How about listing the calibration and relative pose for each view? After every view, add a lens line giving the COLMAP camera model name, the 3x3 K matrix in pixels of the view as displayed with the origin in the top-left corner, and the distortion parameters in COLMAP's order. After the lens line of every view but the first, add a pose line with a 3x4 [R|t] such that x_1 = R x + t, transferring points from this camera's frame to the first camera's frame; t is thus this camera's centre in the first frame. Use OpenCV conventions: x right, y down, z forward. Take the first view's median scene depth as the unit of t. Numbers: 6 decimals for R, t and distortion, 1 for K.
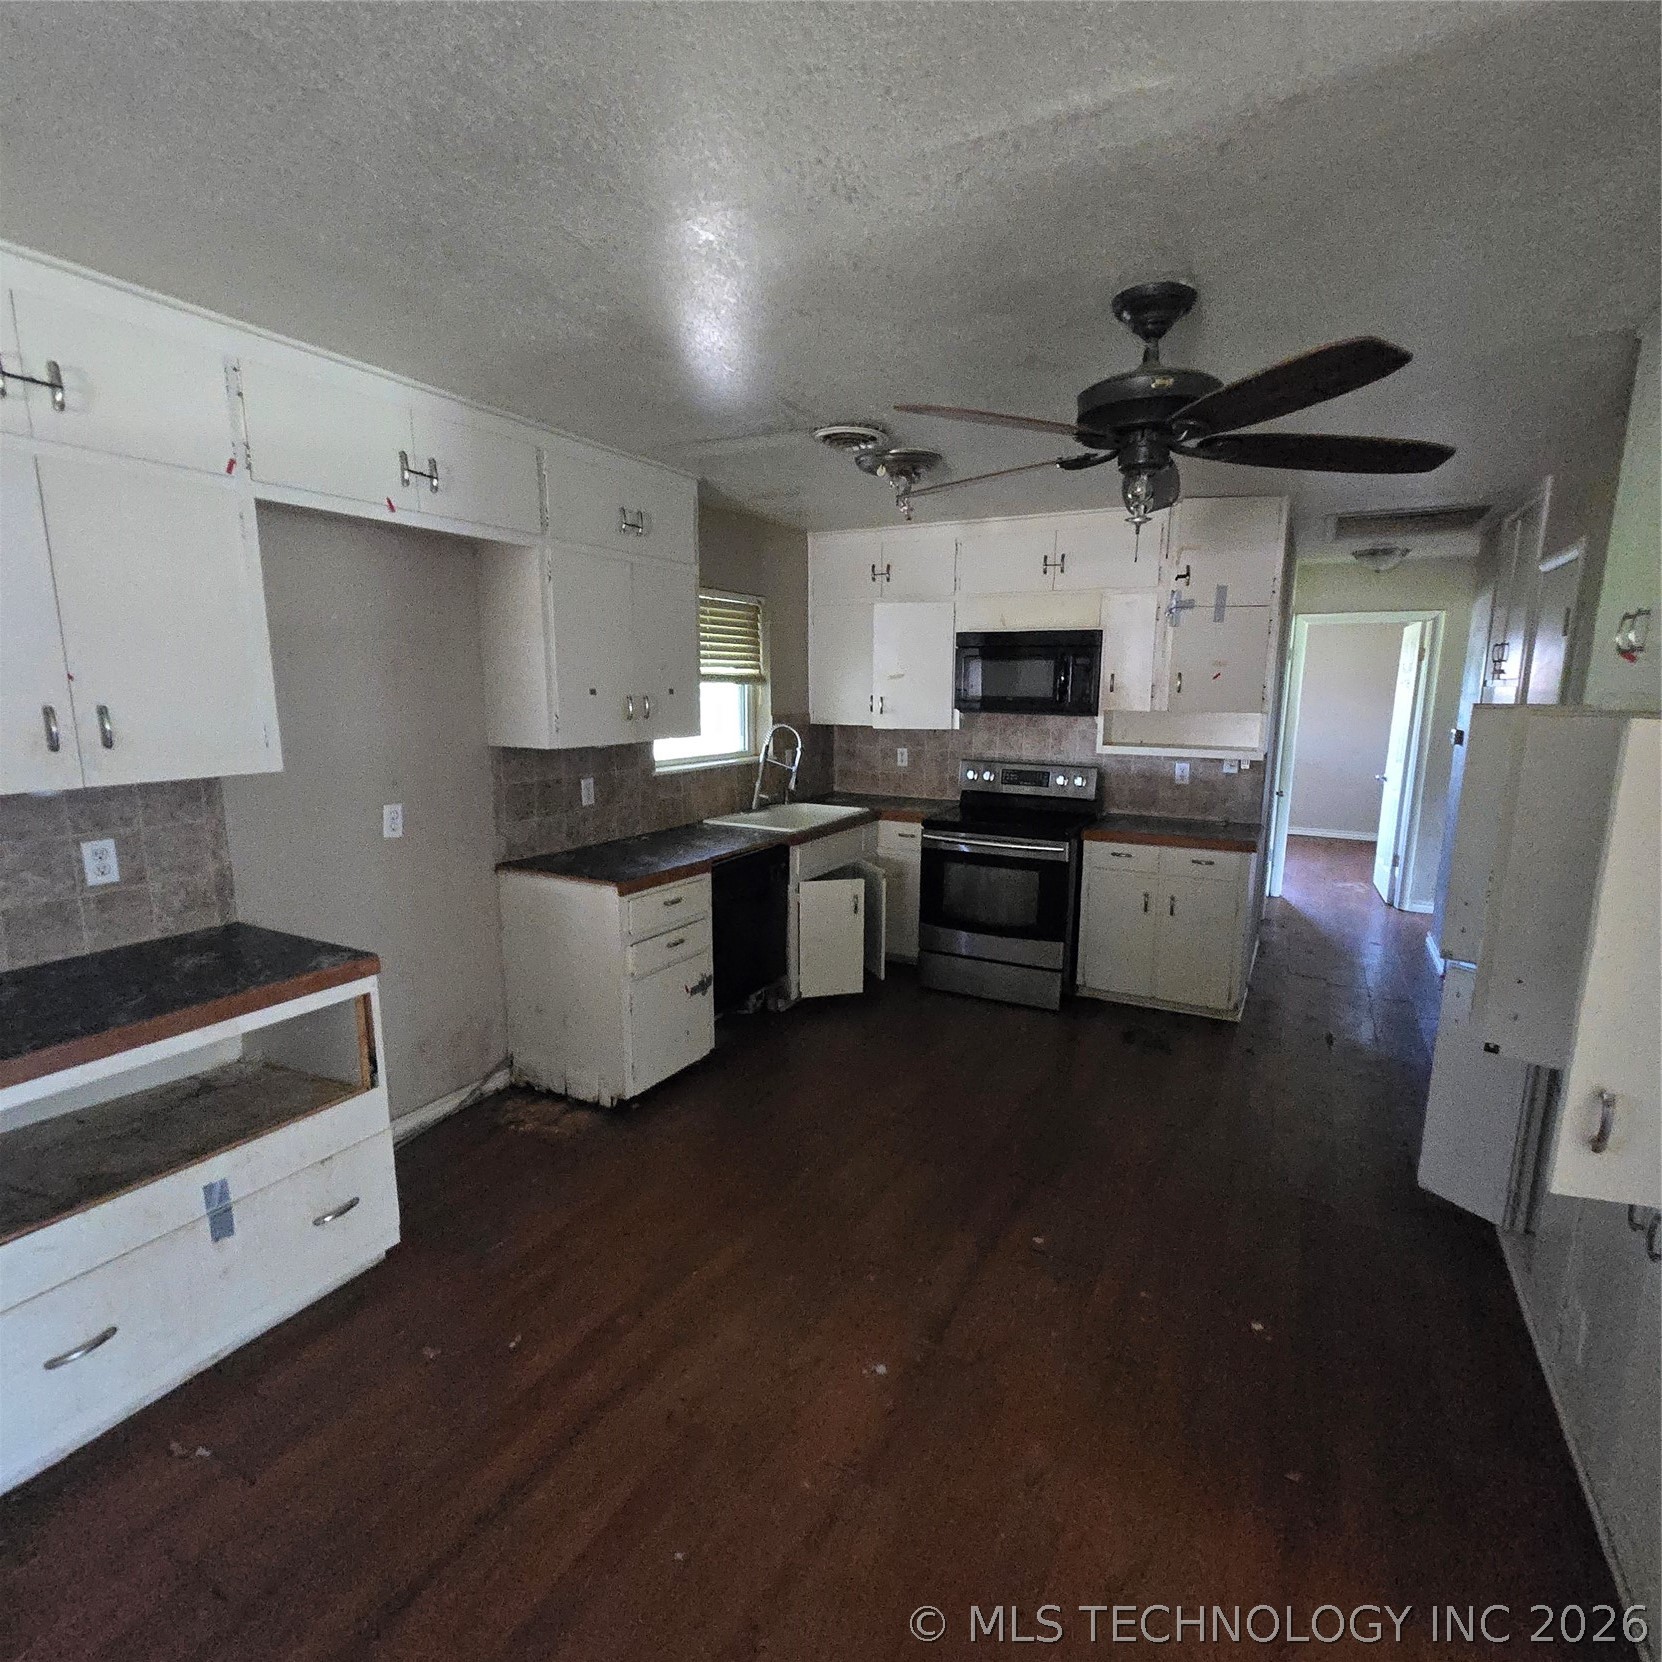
lens RADIAL K [[876.5, 0, 836.0], [0, 876.5, 832.2], [0, 0, 1]] dist [-0.001832, 0.002601]
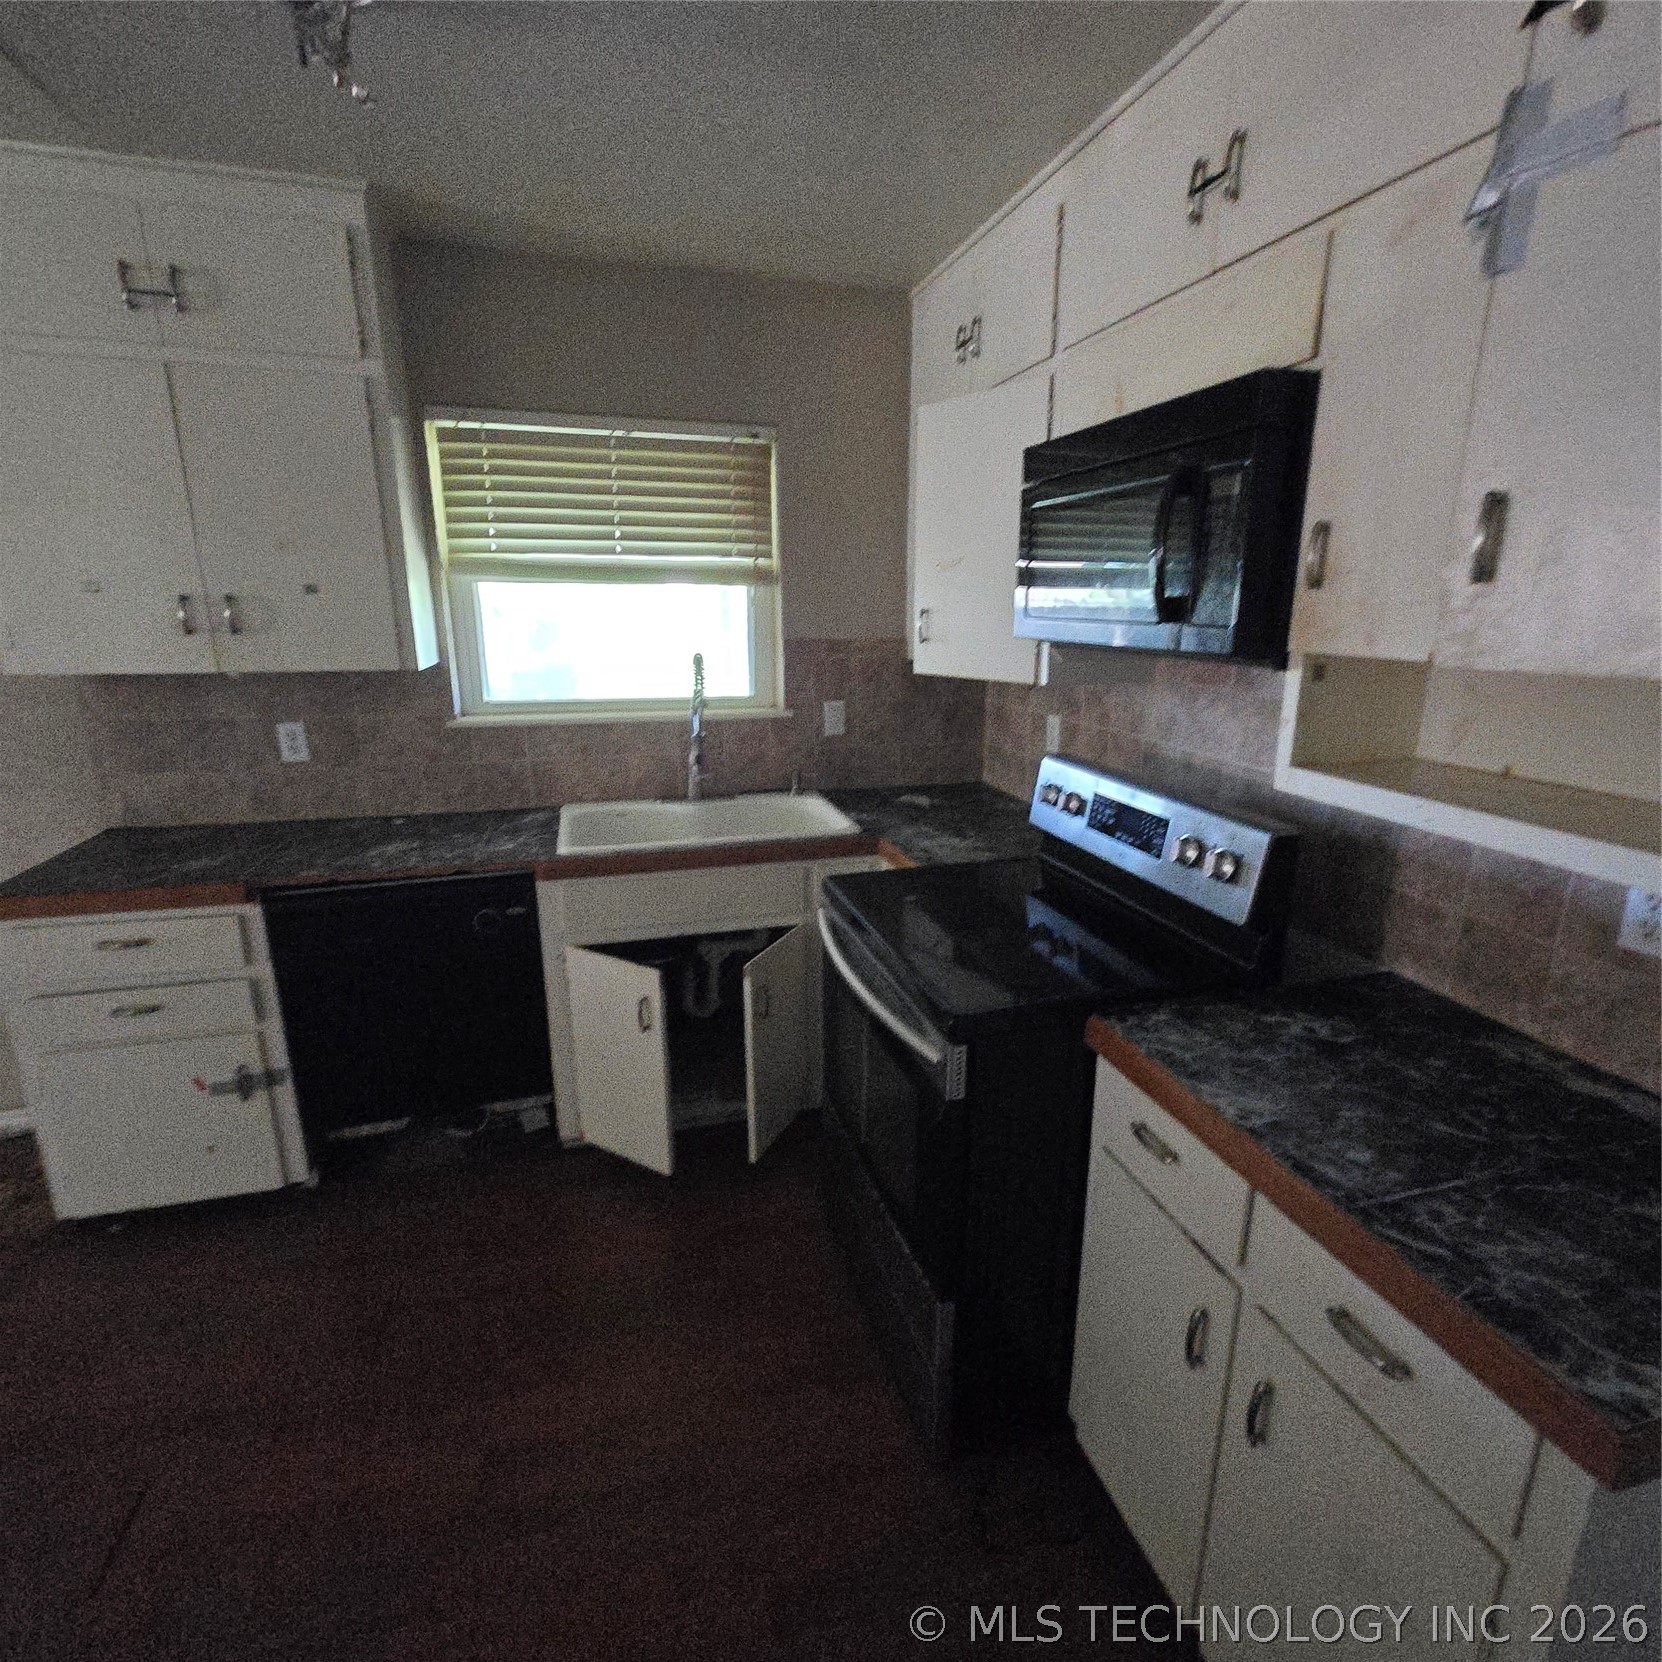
lens RADIAL K [[876.5, 0, 833.1], [0, 876.5, 837.9], [0, 0, 1]] dist [-0.001832, 0.002601]
pose [[0.707710, 0.182925, -0.682411, 0.423779], [-0.120769, 0.983006, 0.138255, -0.102085], [0.696105, -0.015431, 0.717774, 0.696413]]
